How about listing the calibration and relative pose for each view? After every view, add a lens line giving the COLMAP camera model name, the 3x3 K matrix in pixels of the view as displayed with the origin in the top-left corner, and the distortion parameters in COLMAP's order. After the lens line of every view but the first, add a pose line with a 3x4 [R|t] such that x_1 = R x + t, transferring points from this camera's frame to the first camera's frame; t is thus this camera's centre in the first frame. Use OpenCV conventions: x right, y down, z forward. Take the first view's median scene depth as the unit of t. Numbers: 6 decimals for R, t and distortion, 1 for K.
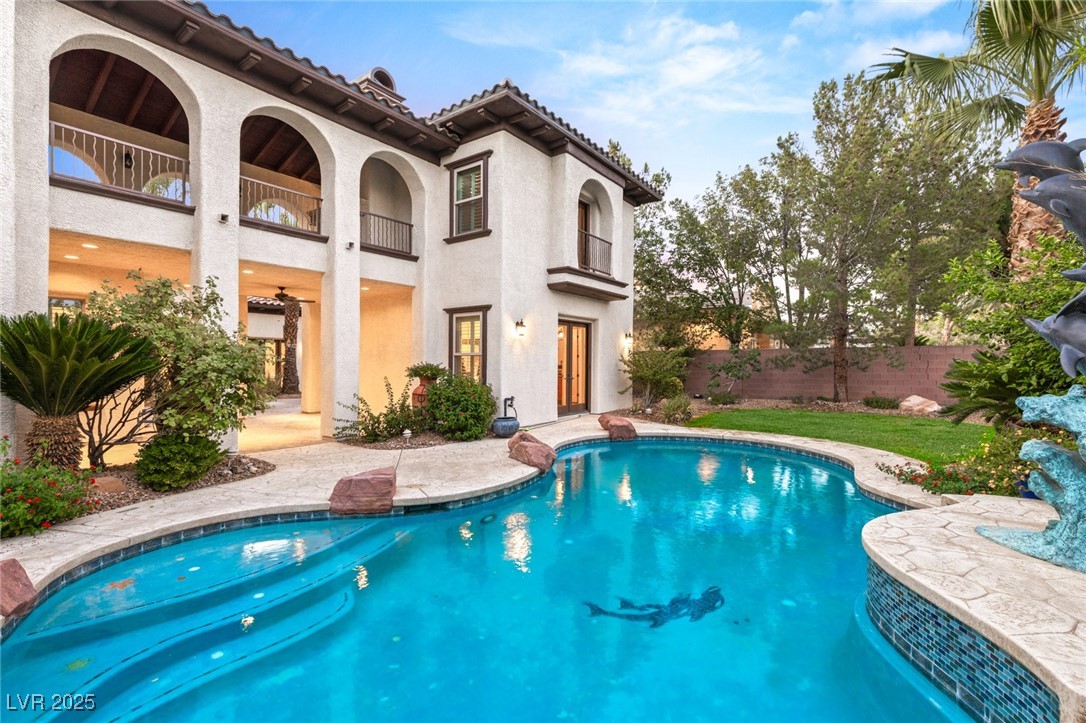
lens RADIAL K [[485.6, 0, 544.6], [0, 485.6, 367.9], [0, 0, 1]] dist [0.011821, -0.000092]
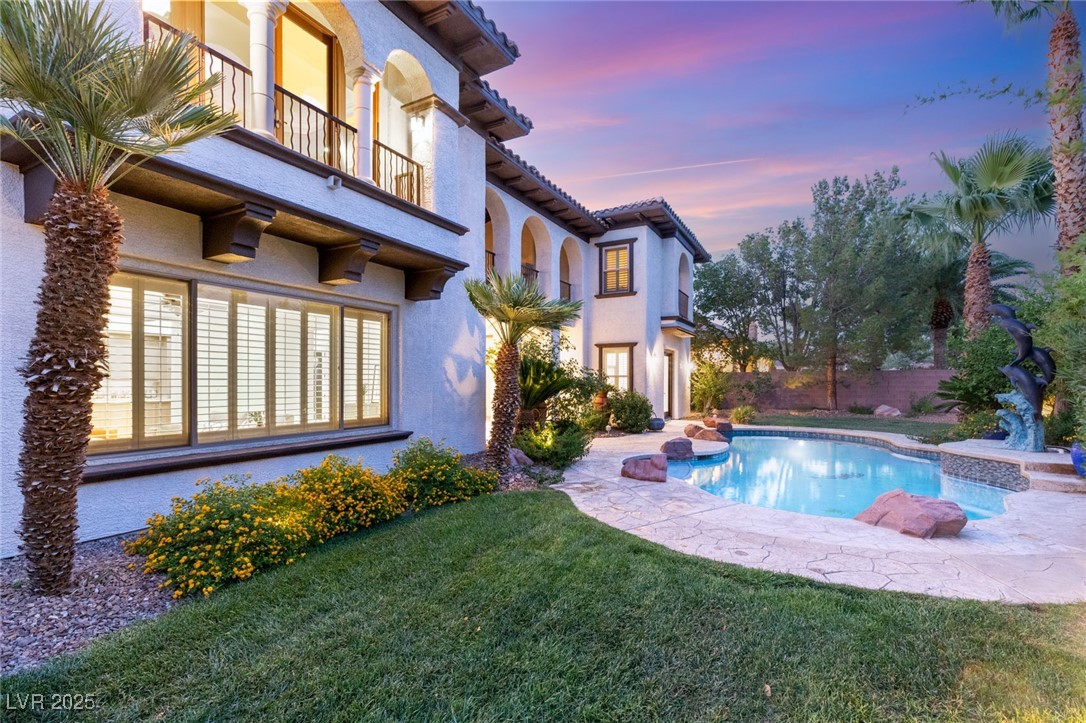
lens RADIAL K [[485.6, 0, 547.1], [0, 485.6, 384.6], [0, 0, 1]] dist [0.011821, -0.000092]
pose [[0.992519, 0.000471, 0.122086, -0.513534], [0.000131, 0.999988, -0.004921, 0.004434], [-0.122087, 0.004900, 0.992507, -0.392393]]
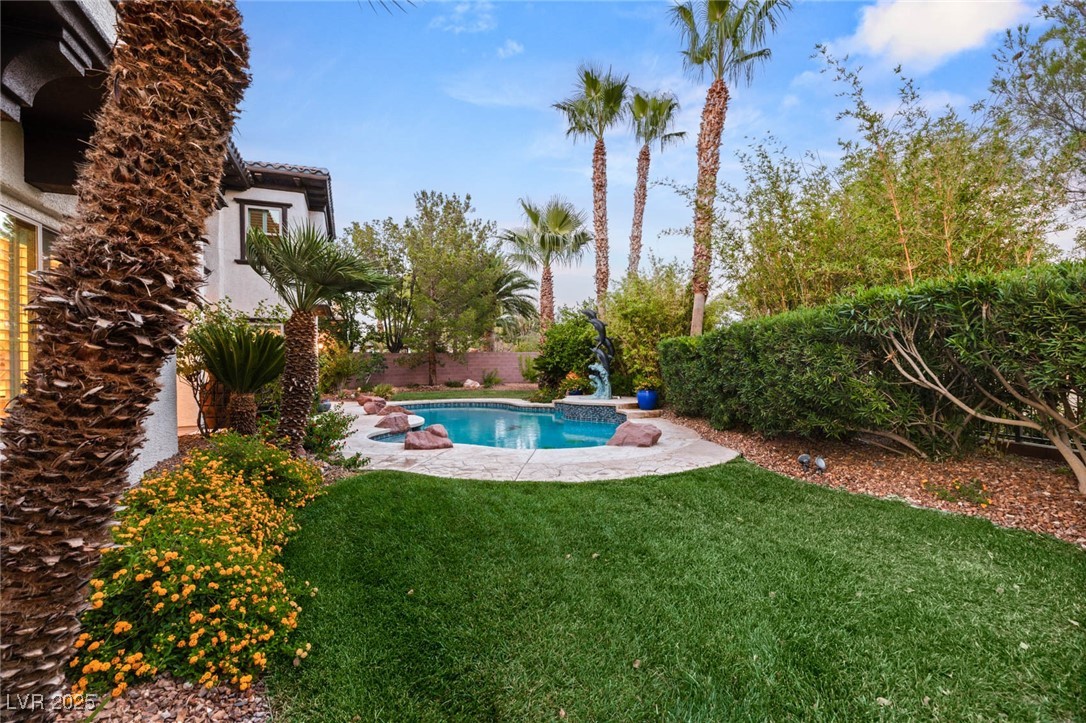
lens RADIAL K [[485.6, 0, 539.6], [0, 485.6, 355.3], [0, 0, 1]] dist [0.011821, -0.000092]
pose [[0.542986, 0.005430, 0.839724, -0.796598], [0.022483, 0.999527, -0.021001, 0.013497], [-0.839441, 0.030283, 0.542607, -0.271481]]
